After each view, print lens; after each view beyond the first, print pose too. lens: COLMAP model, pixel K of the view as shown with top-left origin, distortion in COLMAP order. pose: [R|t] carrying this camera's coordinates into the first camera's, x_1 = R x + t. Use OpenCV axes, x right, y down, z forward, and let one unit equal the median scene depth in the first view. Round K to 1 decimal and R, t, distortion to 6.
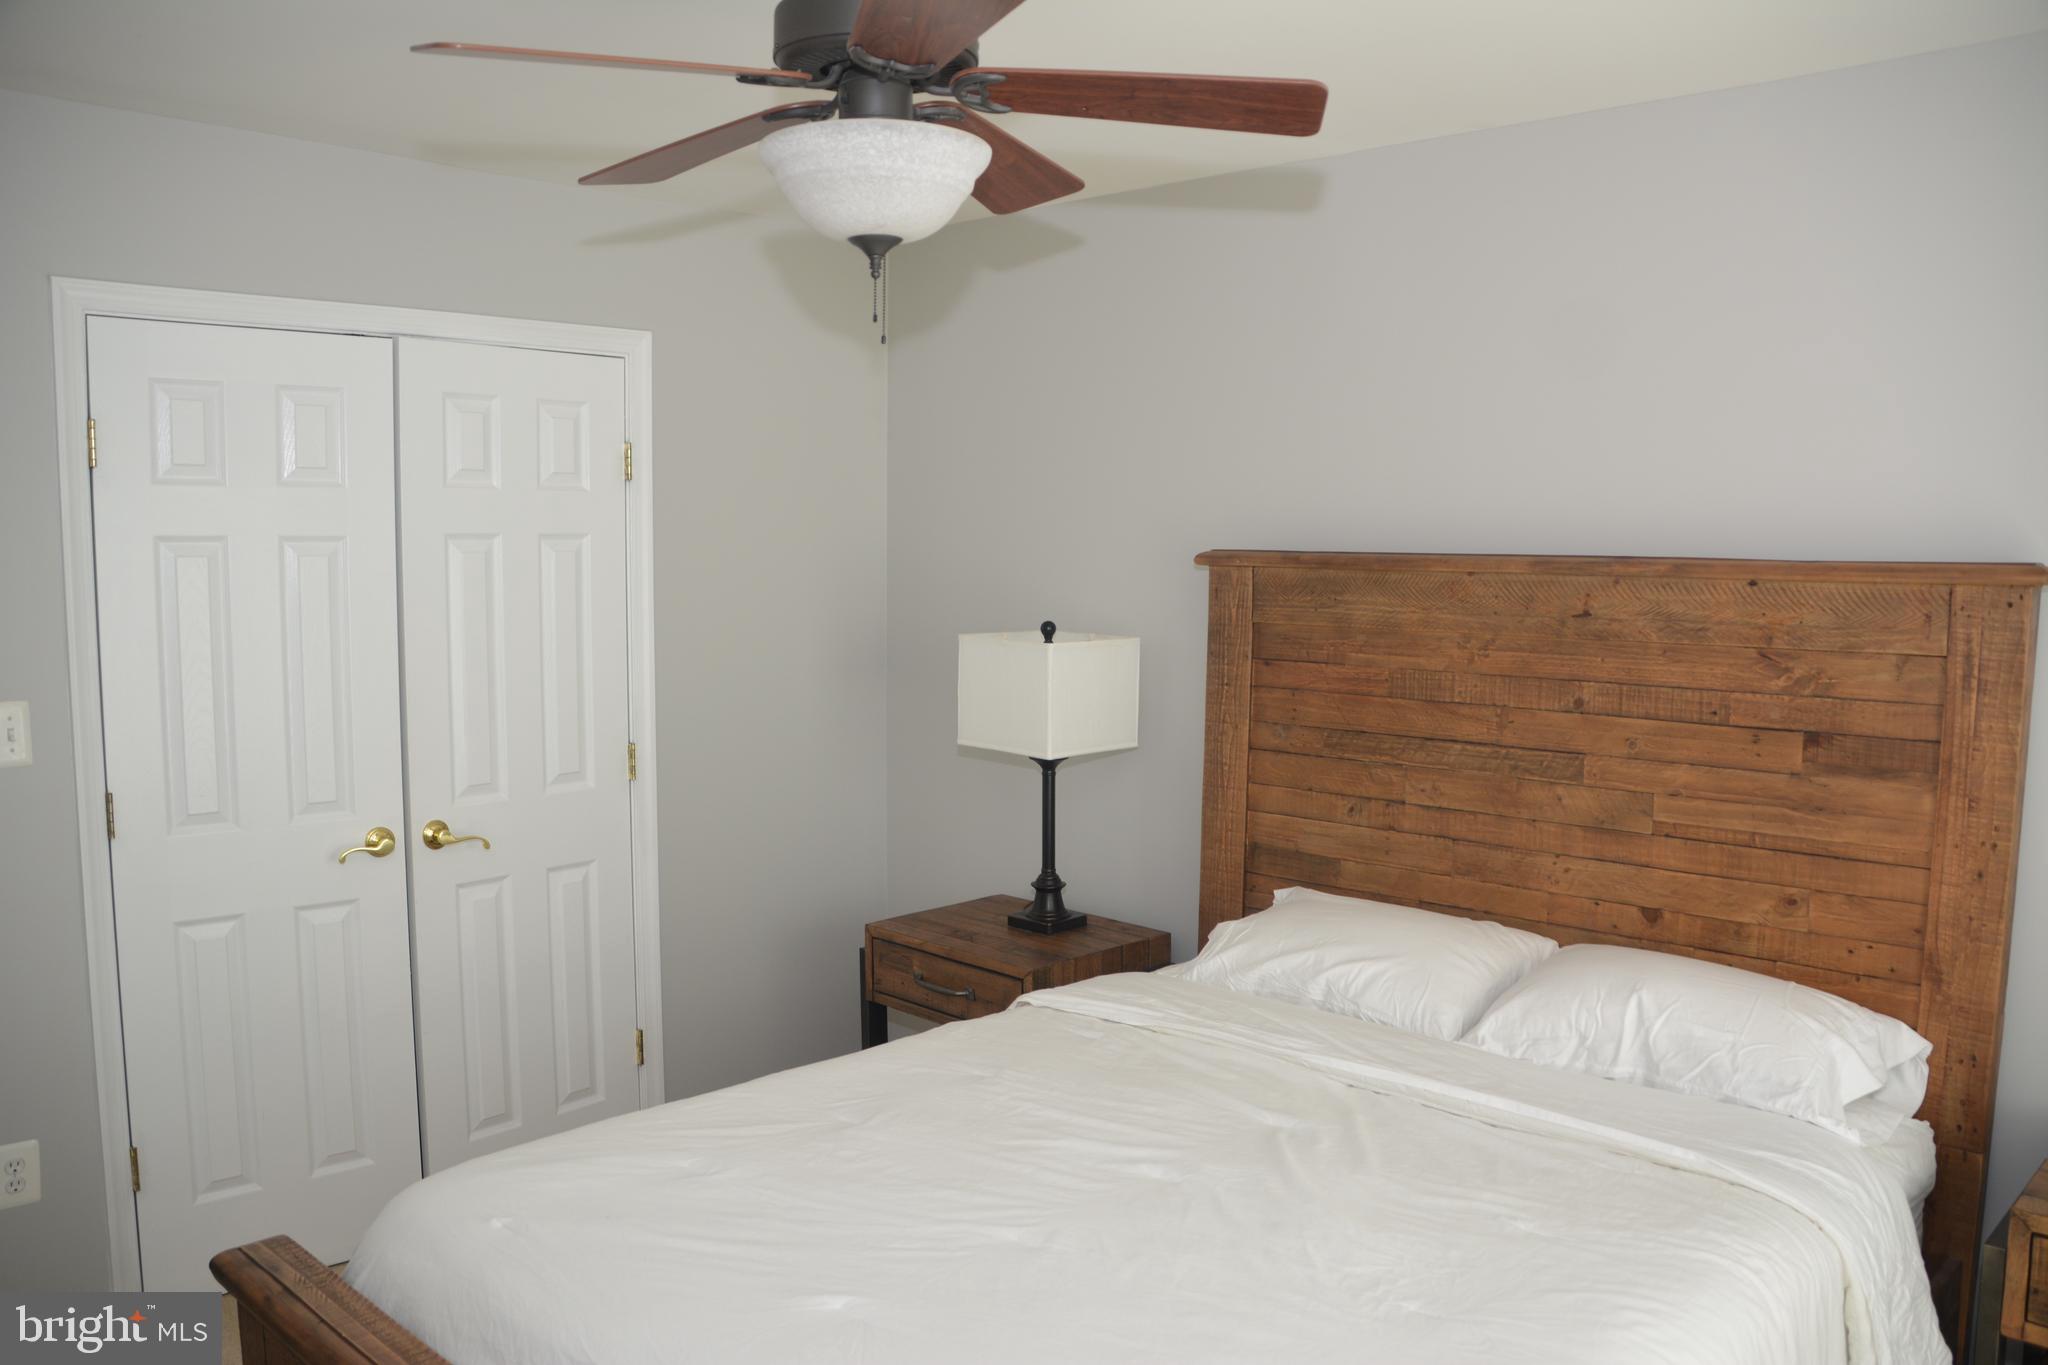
lens RADIAL K [[1624.7, 0, 1022.0], [0, 1624.7, 686.8], [0, 0, 1]] dist [-0.156032, 0.100912]
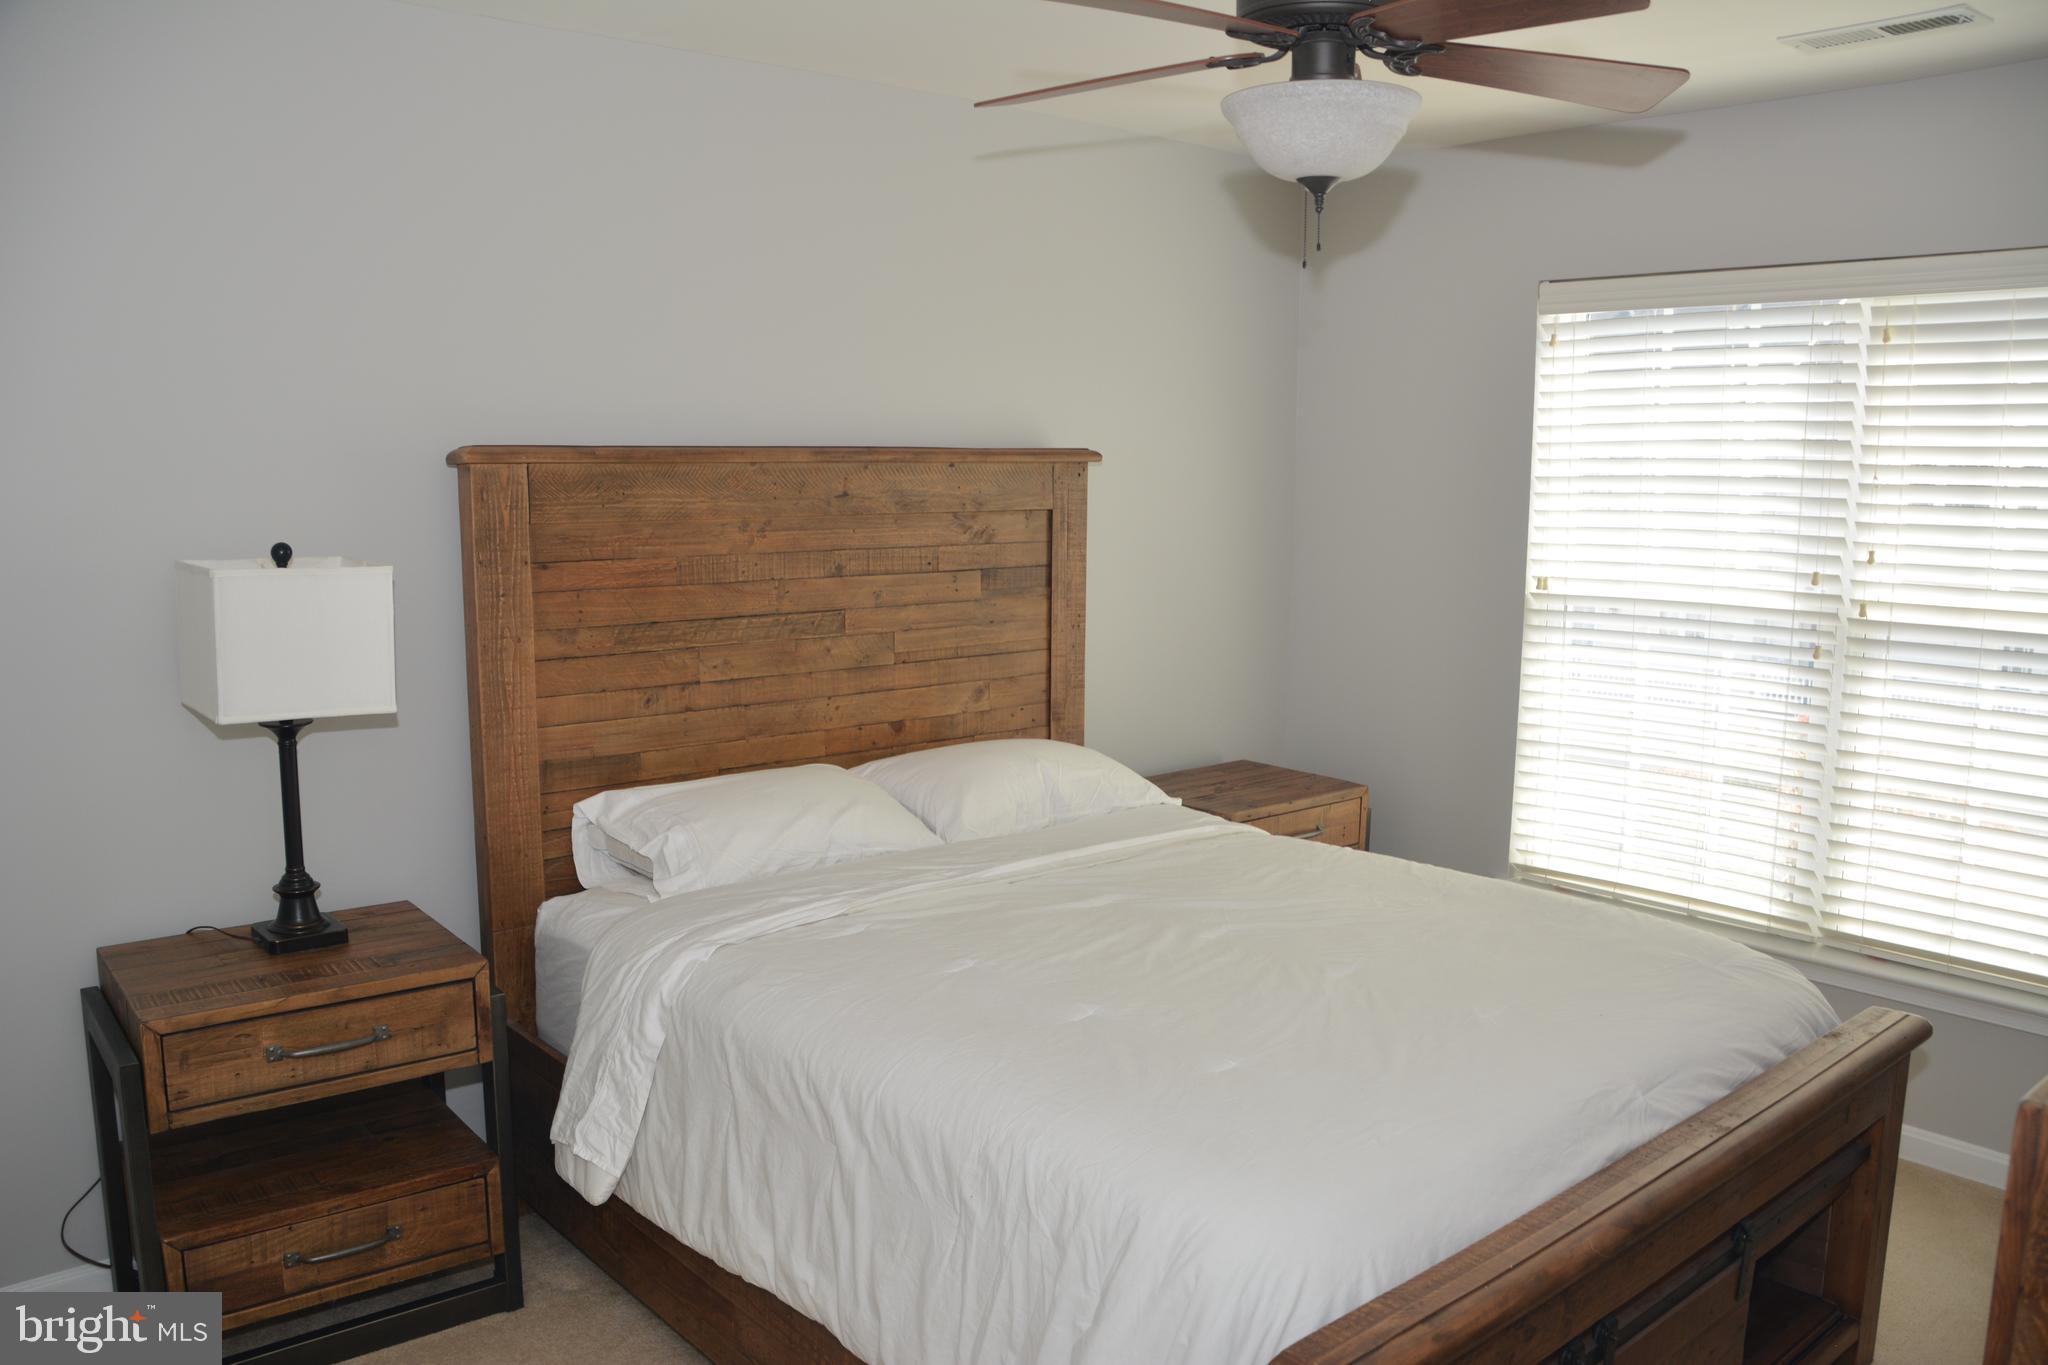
lens RADIAL K [[1624.7, 0, 1041.5], [0, 1624.7, 670.3], [0, 0, 1]] dist [-0.156032, 0.100912]
pose [[0.088591, -0.138078, 0.986451, -0.832032], [0.079901, 0.988139, 0.131138, -0.060321], [-0.992858, 0.067201, 0.098573, 0.706663]]
